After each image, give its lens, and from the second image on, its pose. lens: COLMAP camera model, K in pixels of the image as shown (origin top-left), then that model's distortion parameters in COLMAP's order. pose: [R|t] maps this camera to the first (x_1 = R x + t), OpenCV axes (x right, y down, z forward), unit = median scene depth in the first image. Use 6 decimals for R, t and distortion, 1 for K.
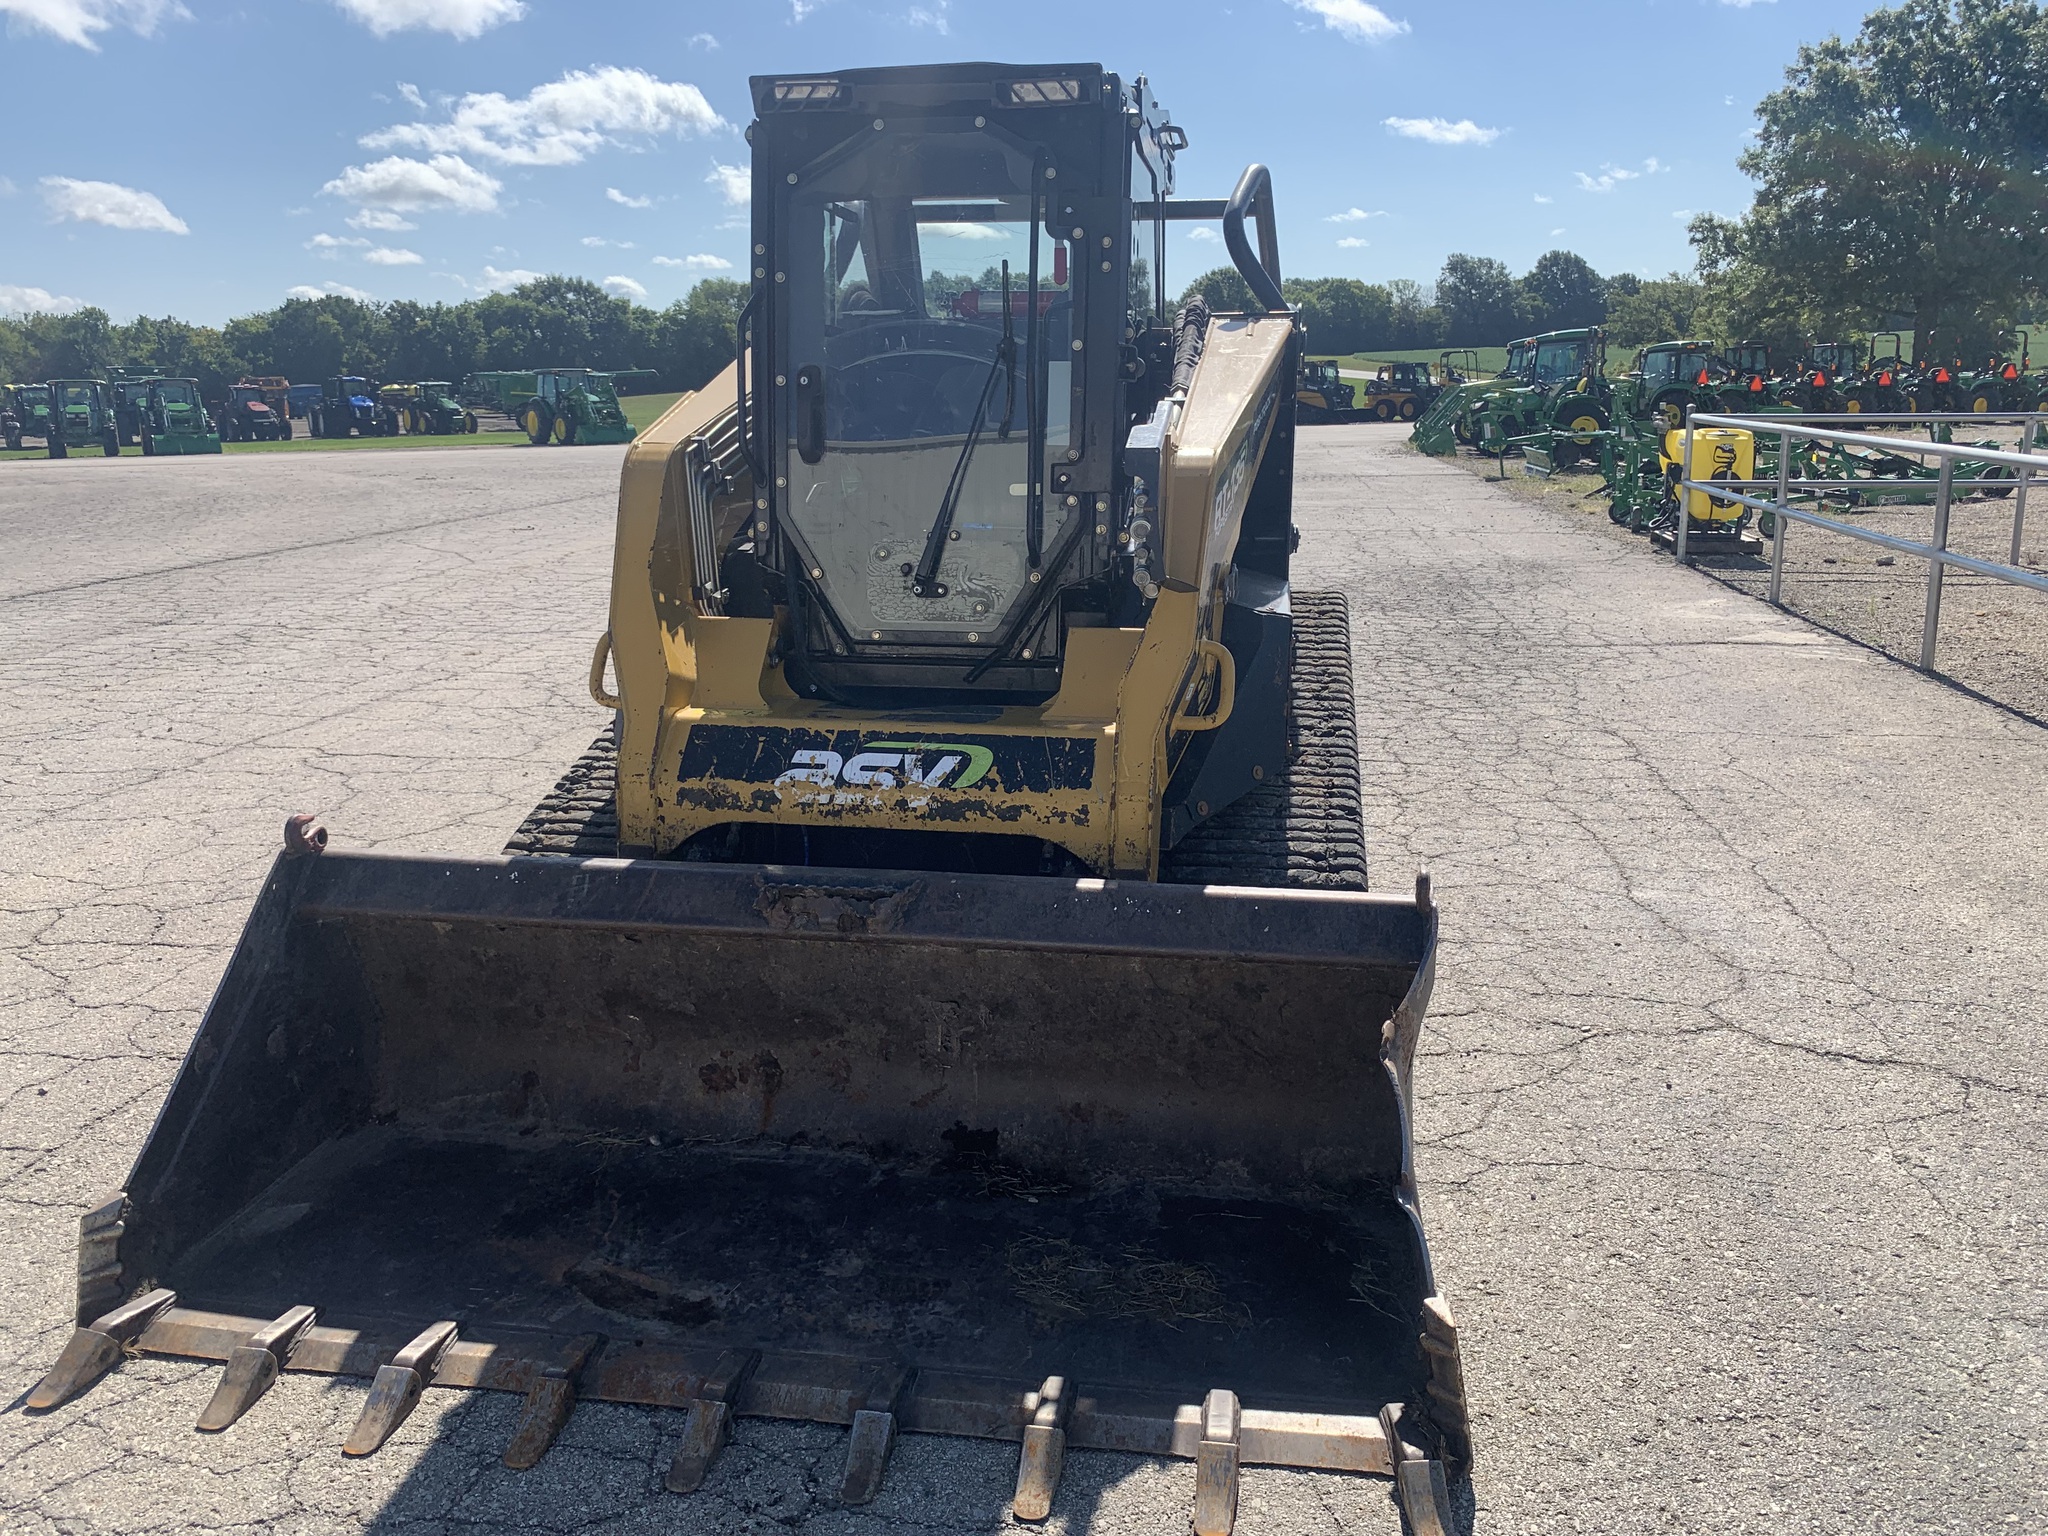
lens RADIAL K [[1574.4, 0, 1035.8], [0, 1574.4, 761.9], [0, 0, 1]] dist [0.008862, -0.012861]
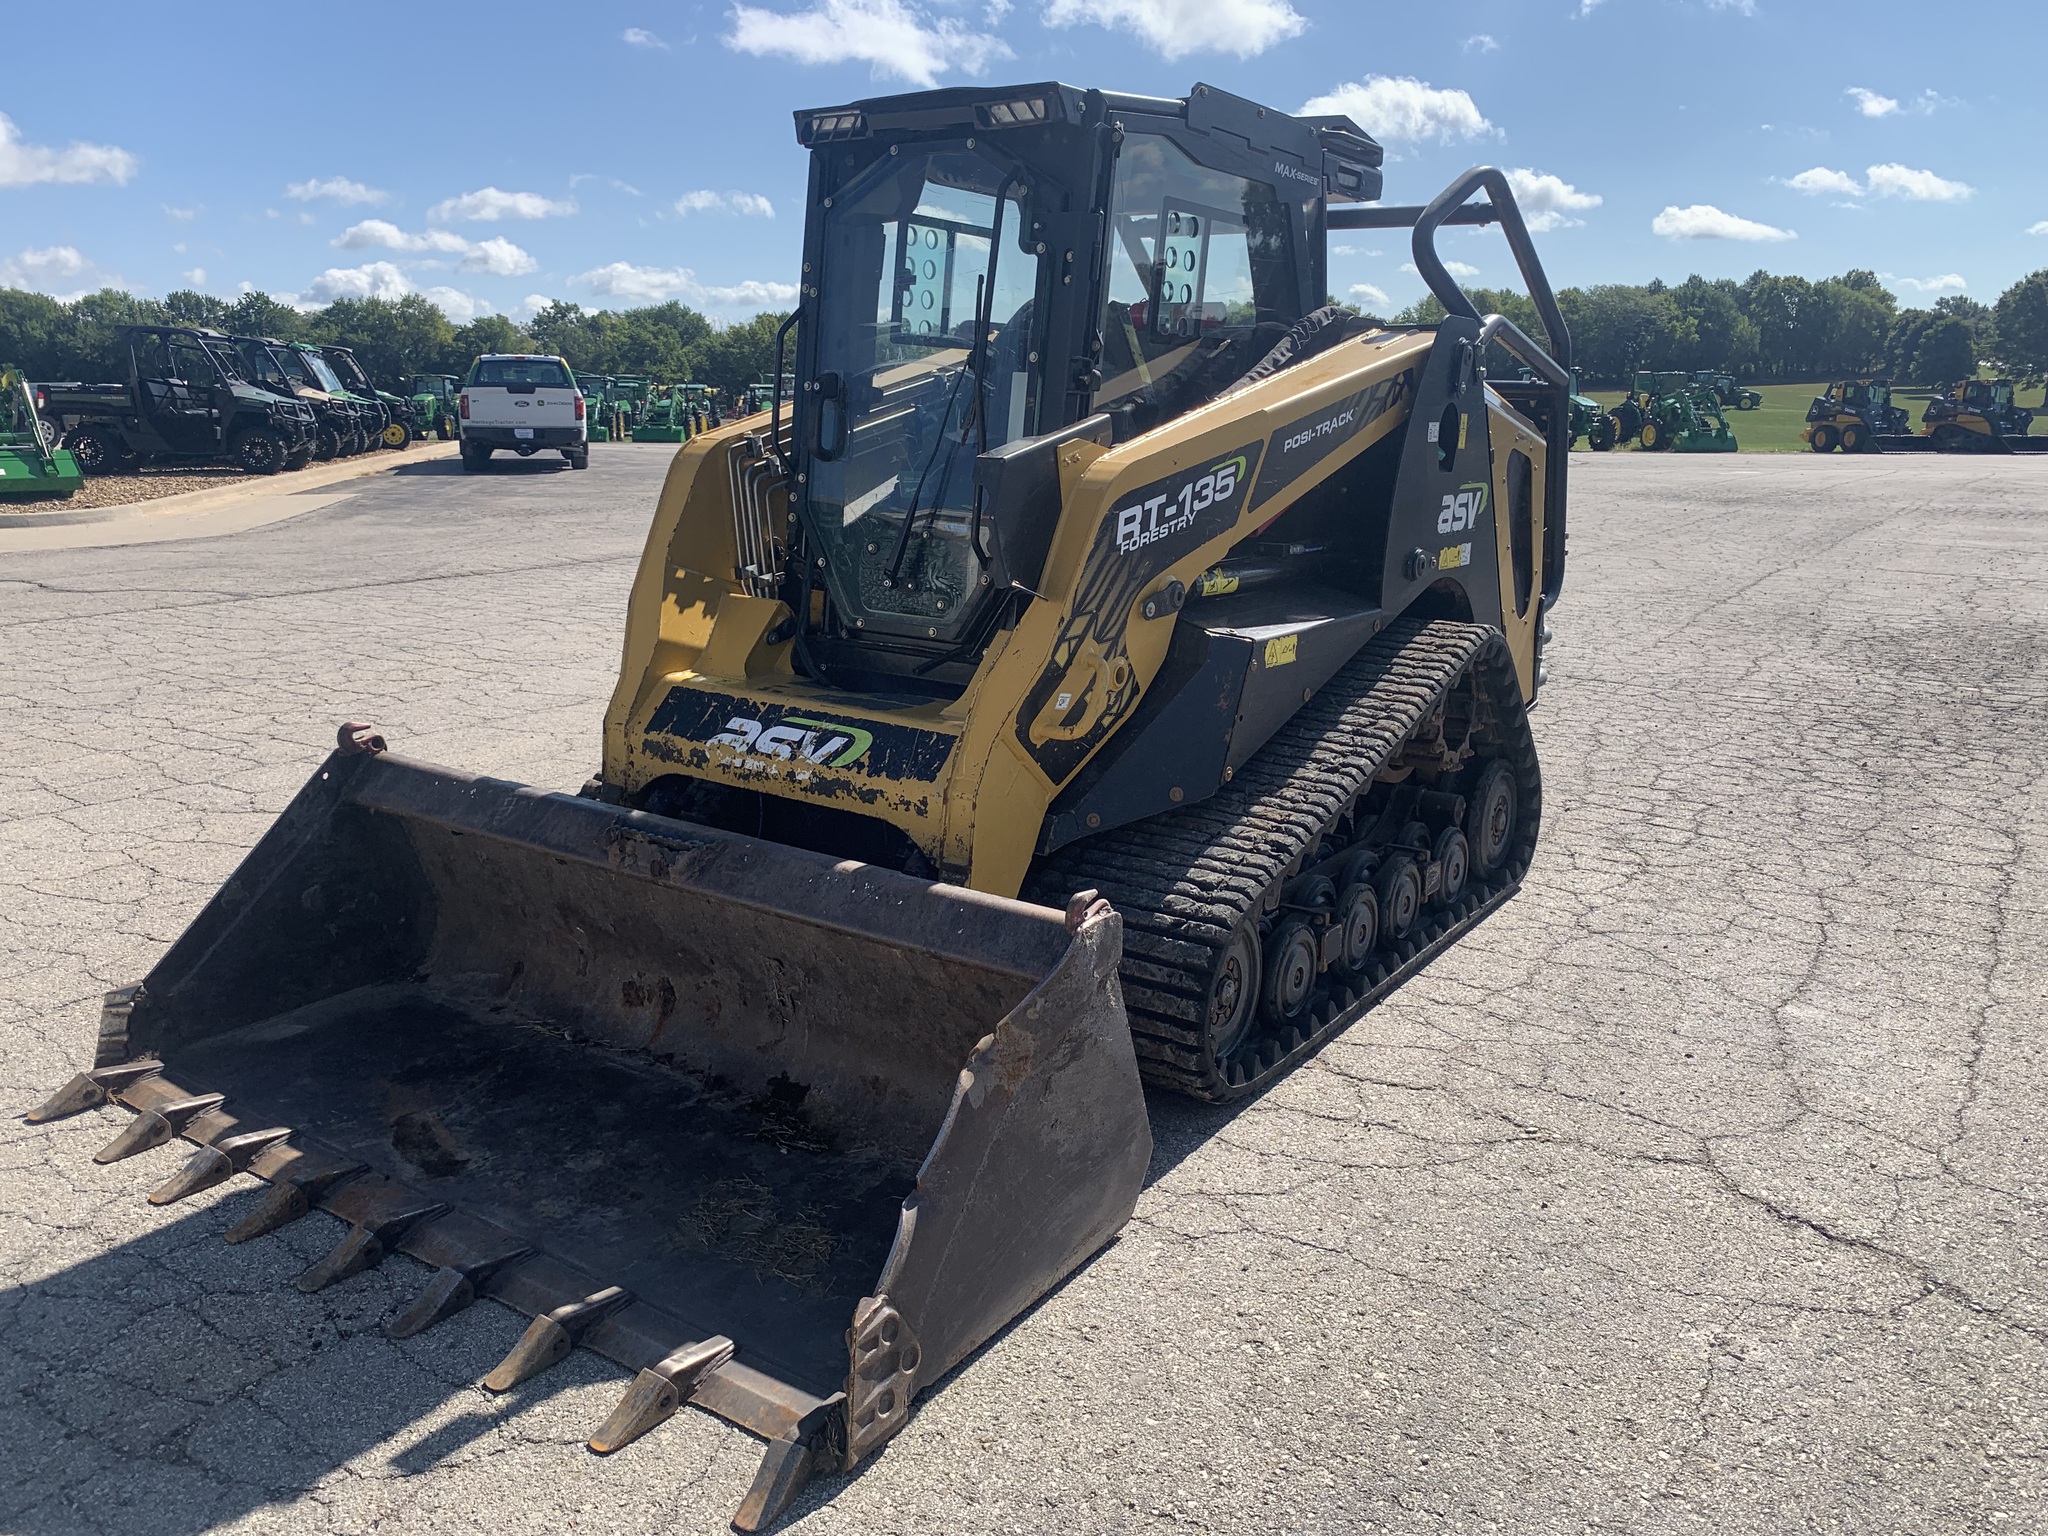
lens RADIAL K [[1574.4, 0, 1035.8], [0, 1574.4, 761.9], [0, 0, 1]] dist [0.008862, -0.012861]
pose [[0.901481, 0.119306, -0.416050, 0.515935], [-0.121029, 0.992398, 0.022338, -0.027128], [0.415552, 0.030217, 0.909067, 0.078442]]
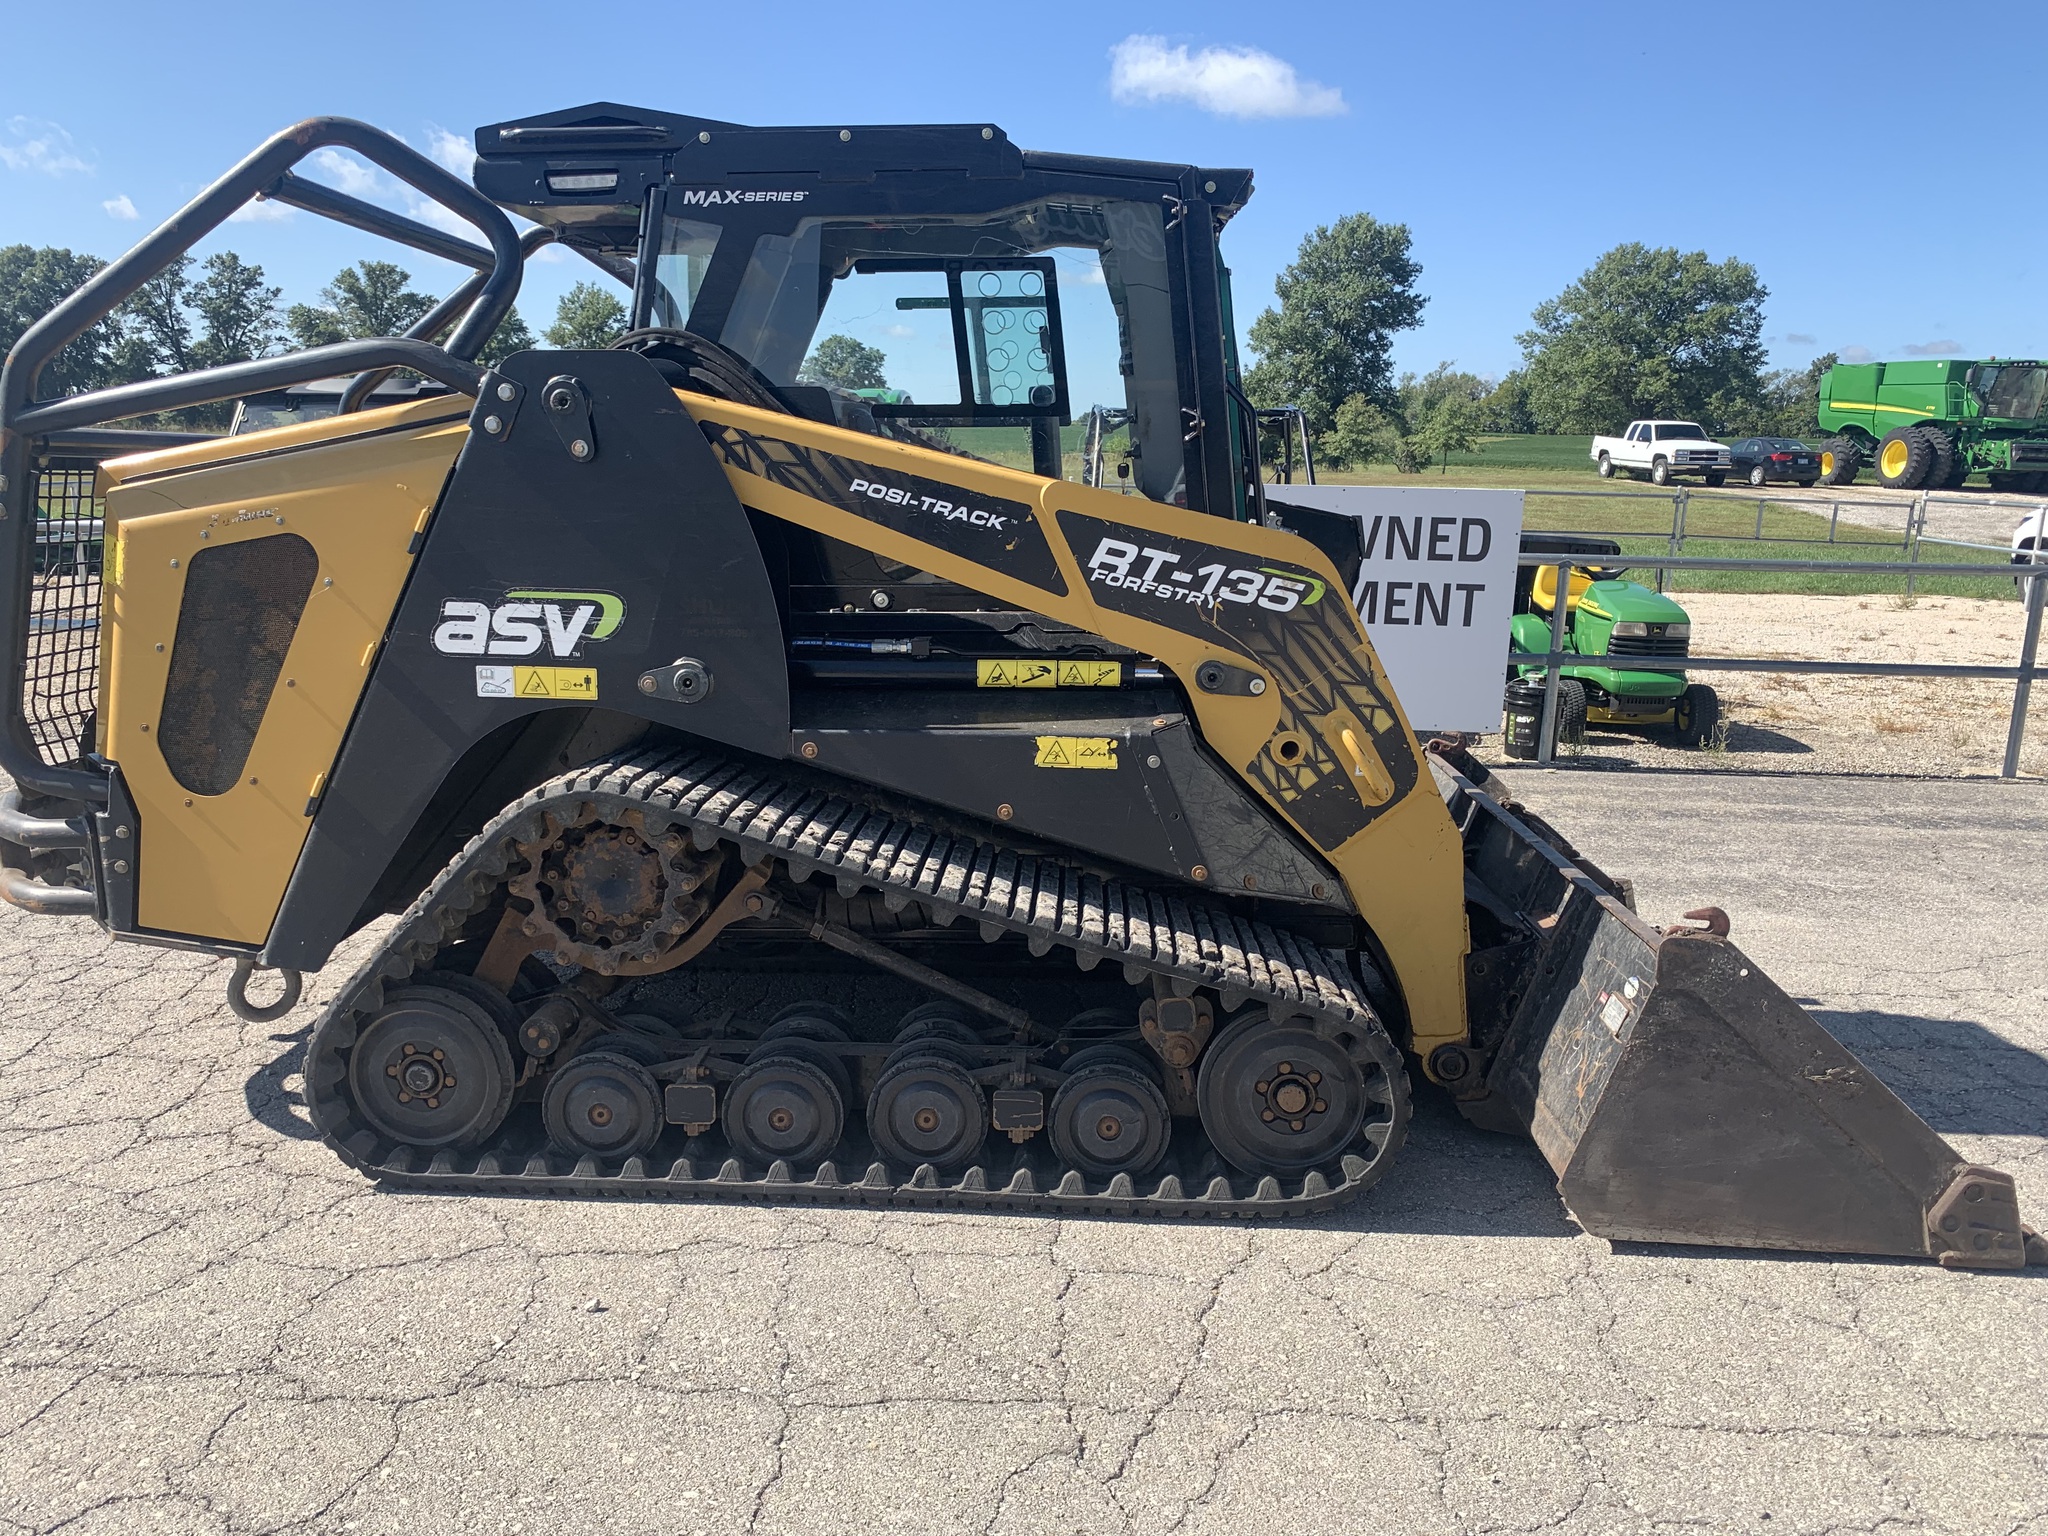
lens RADIAL K [[1570.6, 0, 1016.9], [0, 1570.6, 777.1], [0, 0, 1]] dist [0.040865, -0.052933]
pose [[-0.117501, -0.188072, 0.975101, -1.287096], [0.221646, 0.952168, 0.210357, -0.327754], [-0.968022, 0.240844, -0.070196, 1.377386]]
